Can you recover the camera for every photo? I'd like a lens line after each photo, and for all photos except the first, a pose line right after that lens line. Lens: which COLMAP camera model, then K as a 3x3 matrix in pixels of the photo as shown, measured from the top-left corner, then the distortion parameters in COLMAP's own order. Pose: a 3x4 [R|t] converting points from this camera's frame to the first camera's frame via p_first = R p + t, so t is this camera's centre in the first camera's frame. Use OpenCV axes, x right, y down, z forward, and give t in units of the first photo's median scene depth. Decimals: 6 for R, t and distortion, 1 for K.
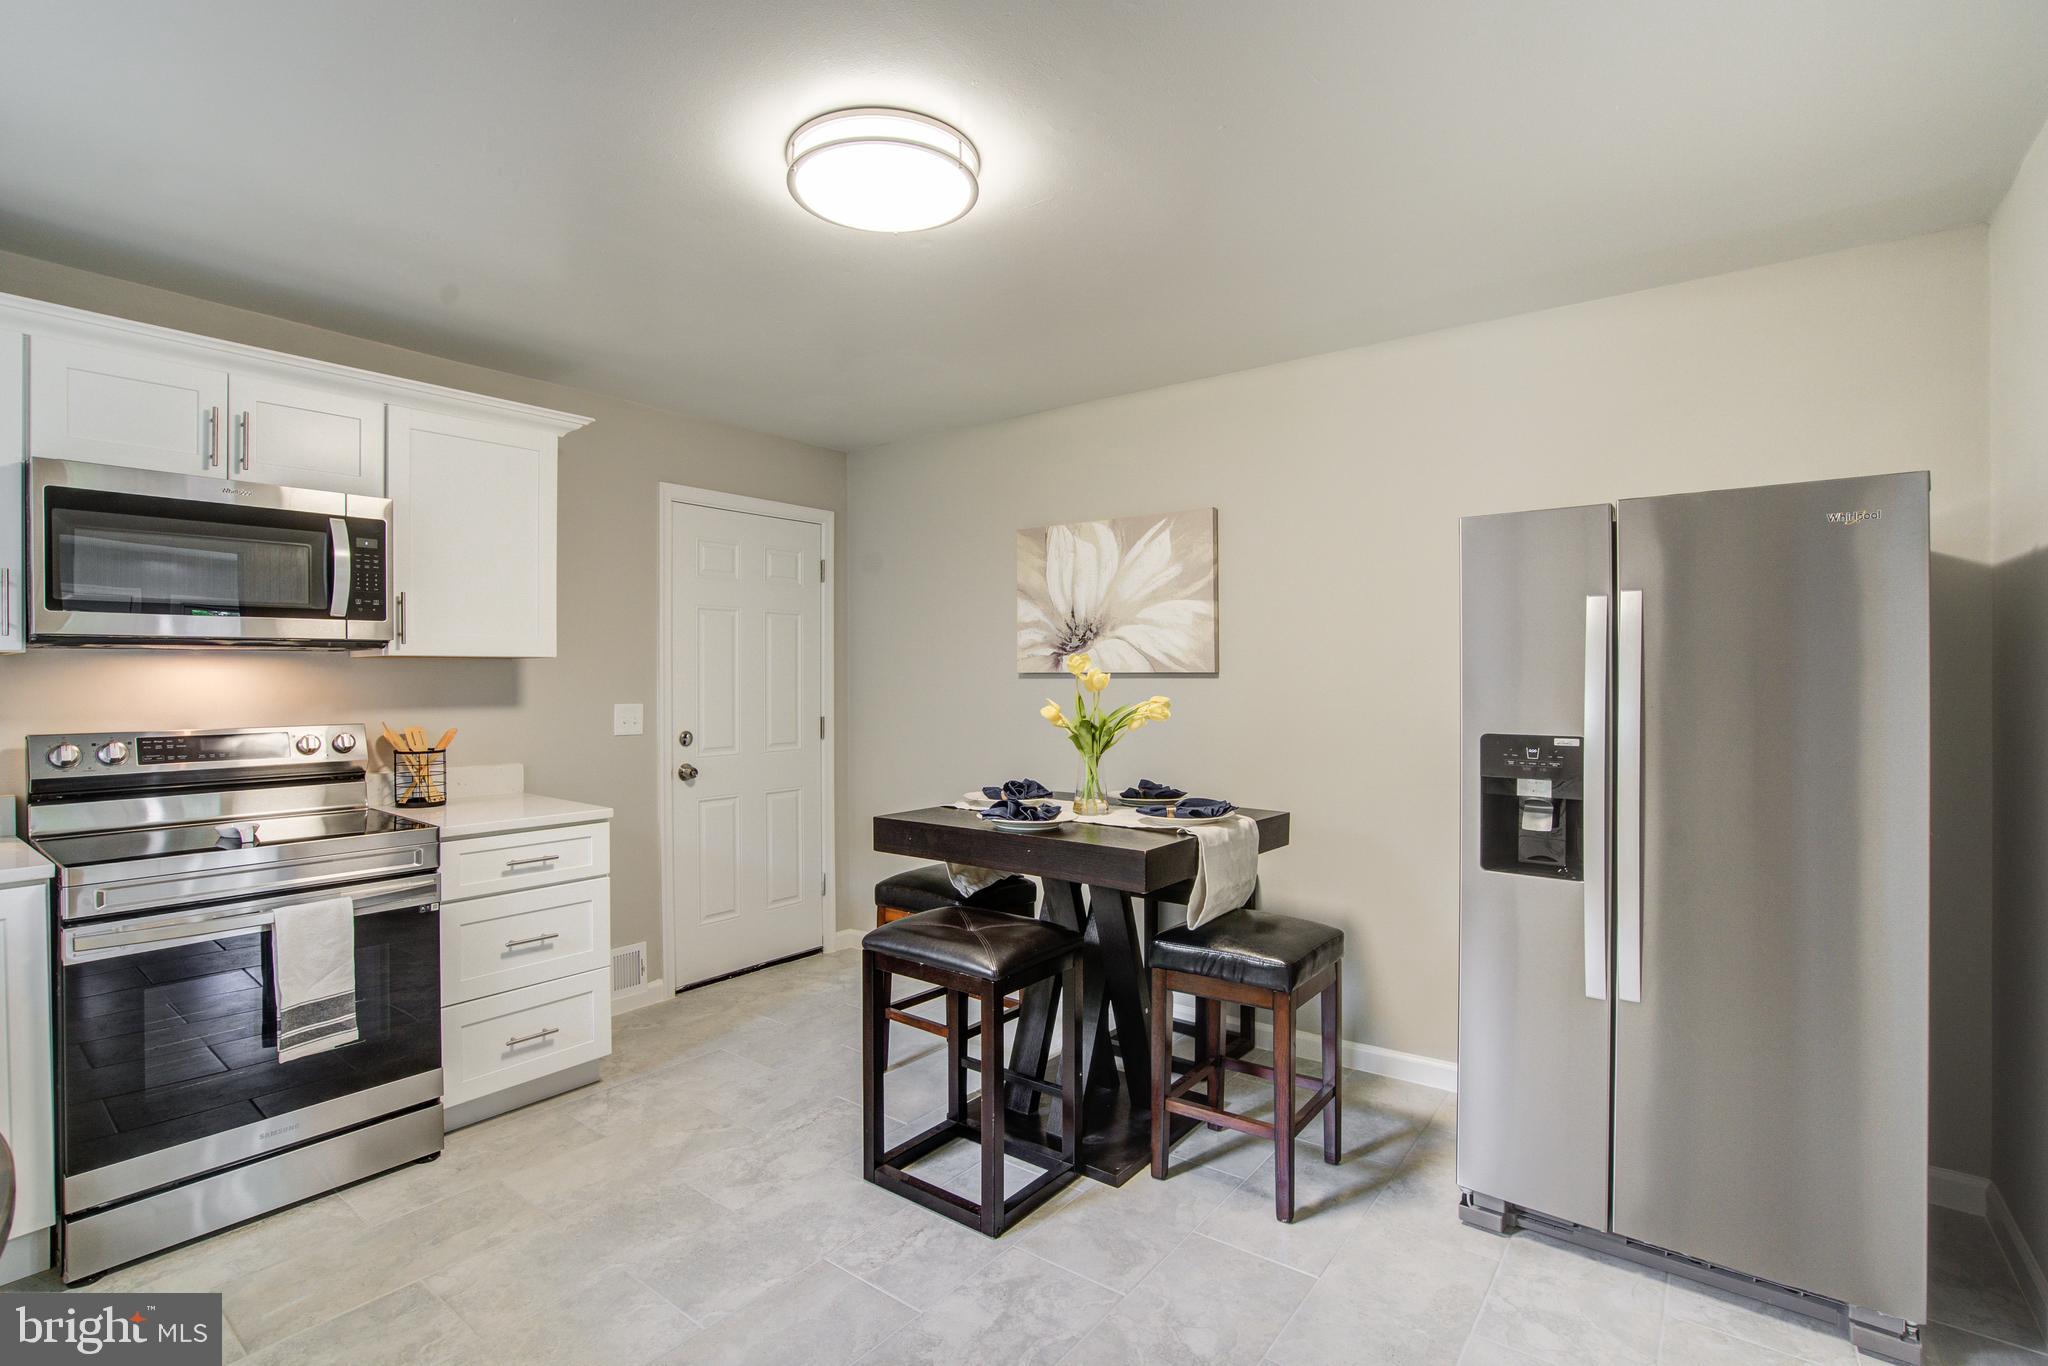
lens RADIAL K [[969.6, 0, 1004.2], [0, 969.6, 675.5], [0, 0, 1]] dist [-0.051180, 0.015063]
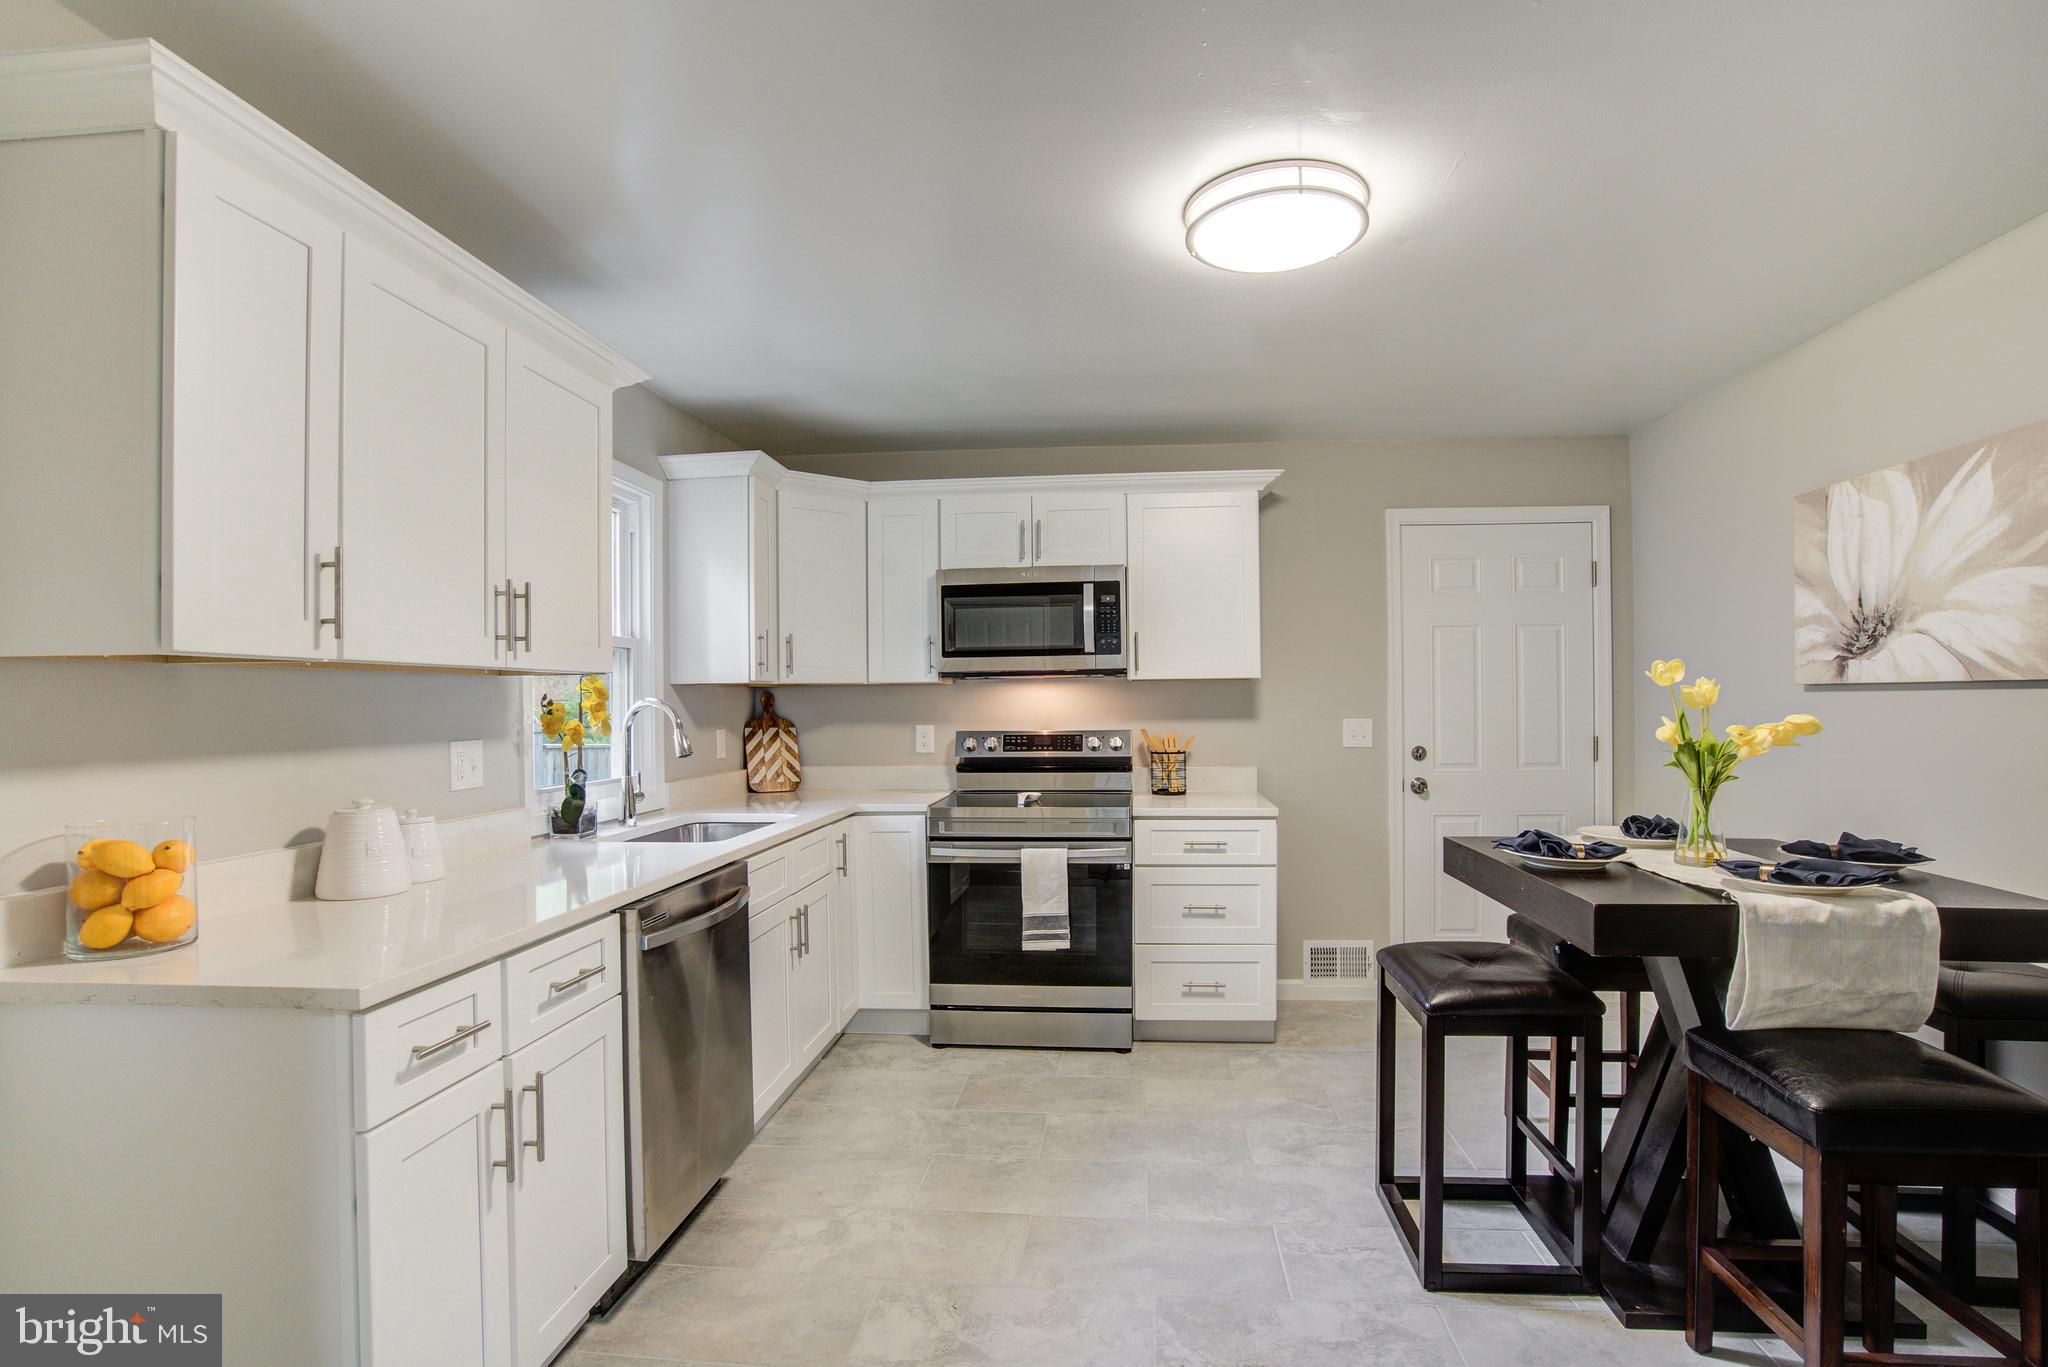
lens RADIAL K [[969.6, 0, 1034.2], [0, 969.6, 701.8], [0, 0, 1]] dist [-0.051180, 0.015063]
pose [[0.538964, -0.001852, -0.842327, 0.353064], [0.008070, 0.999963, 0.002965, 0.004150], [0.842290, -0.008396, 0.538959, 0.112110]]
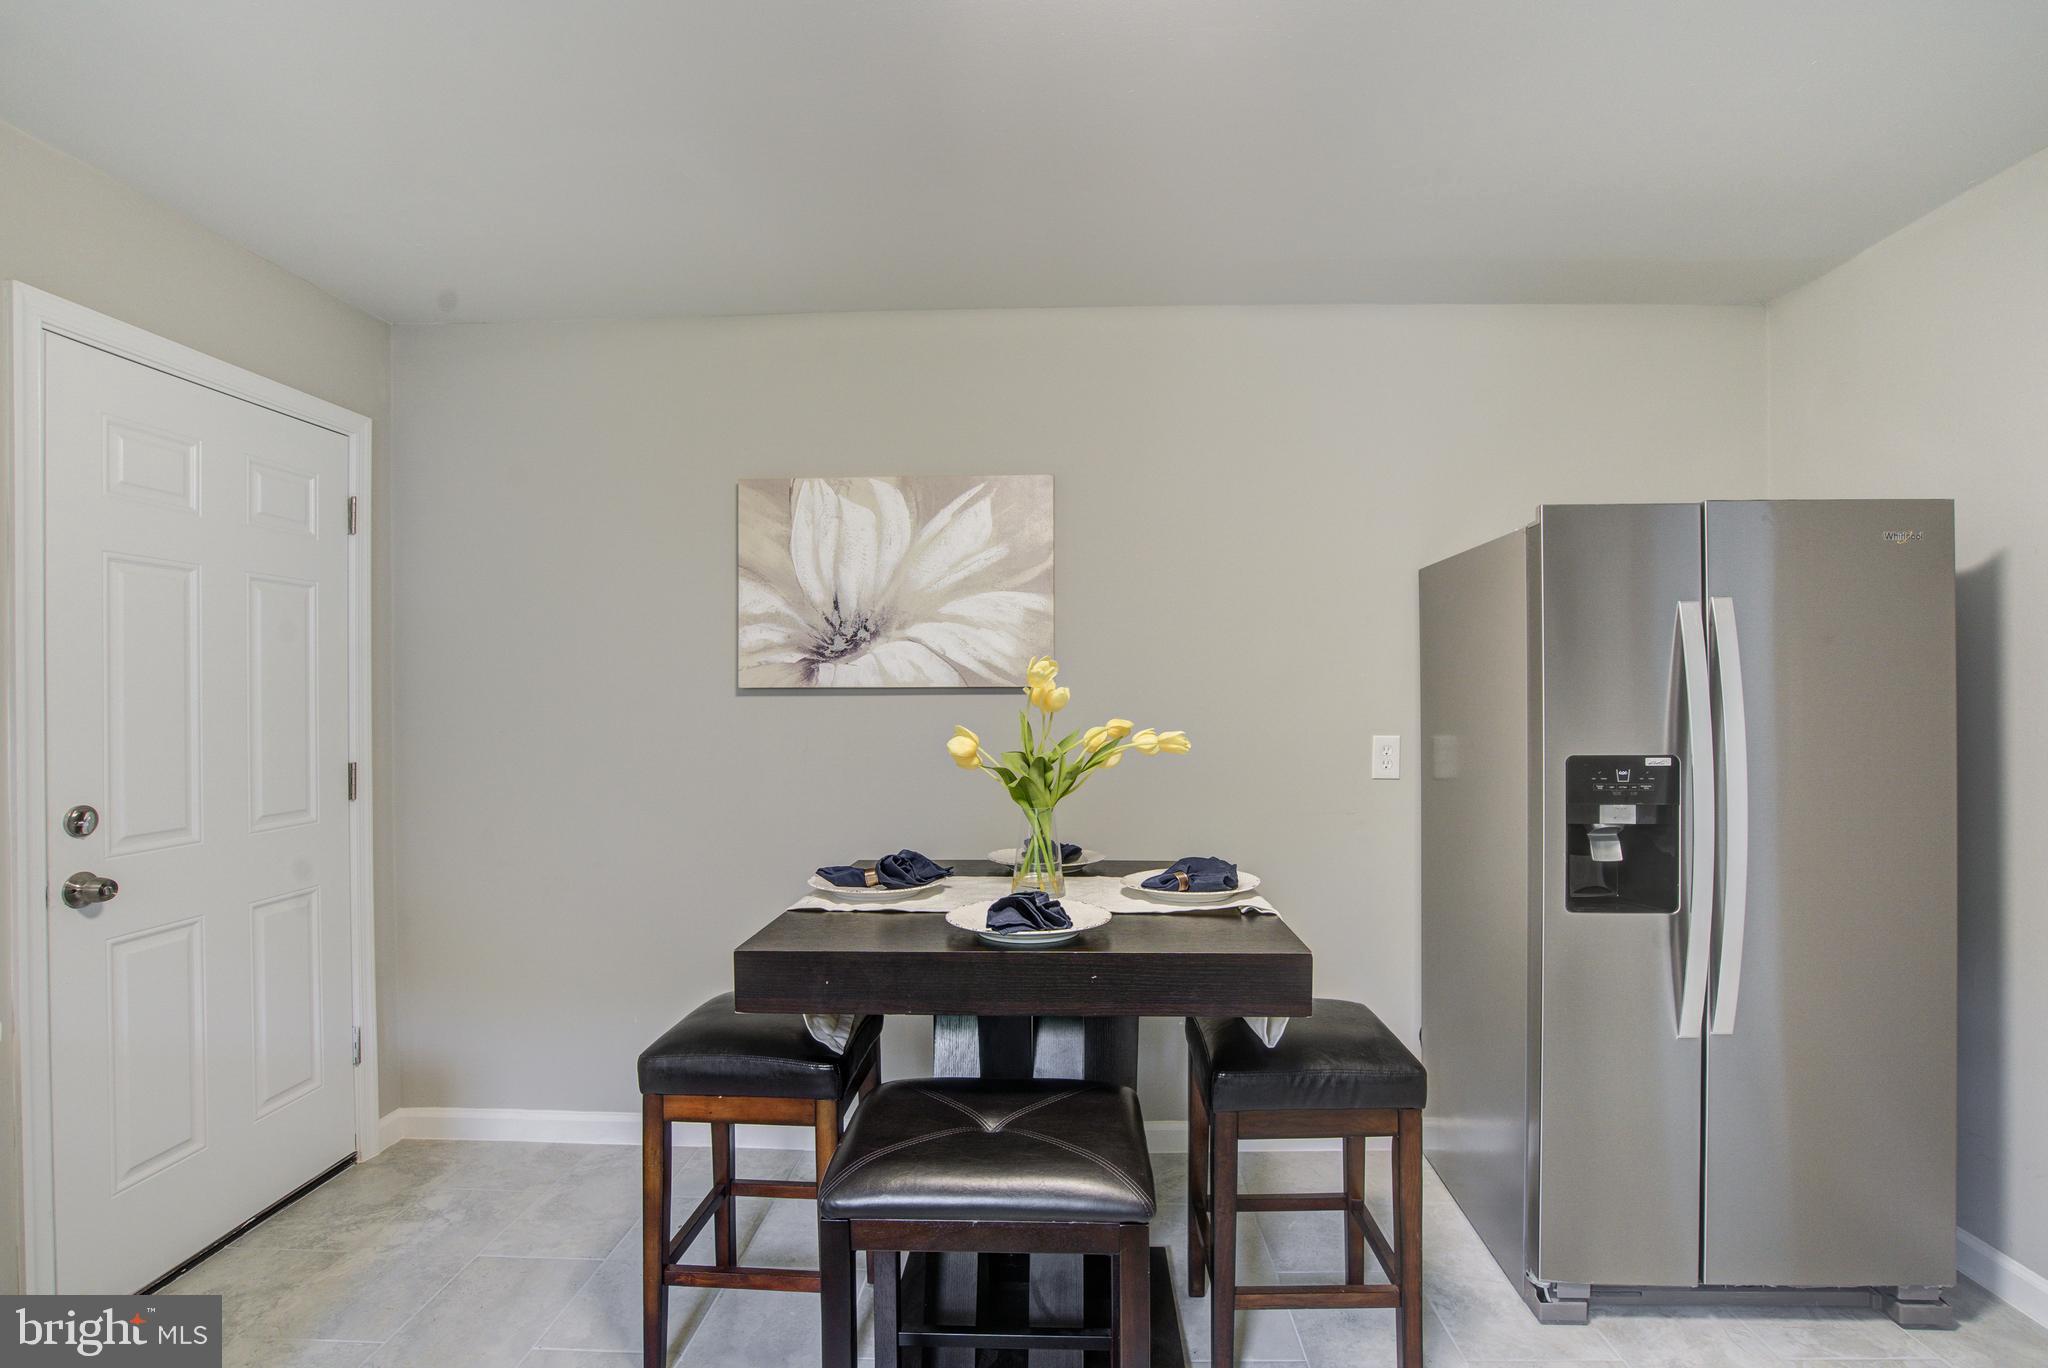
lens RADIAL K [[969.6, 0, 1040.0], [0, 969.6, 692.8], [0, 0, 1]] dist [-0.051180, 0.015063]
pose [[0.802345, -0.001411, 0.596859, -0.249334], [0.002581, 0.999996, -0.001104, 0.002318], [-0.596855, 0.002426, 0.802346, 0.369038]]
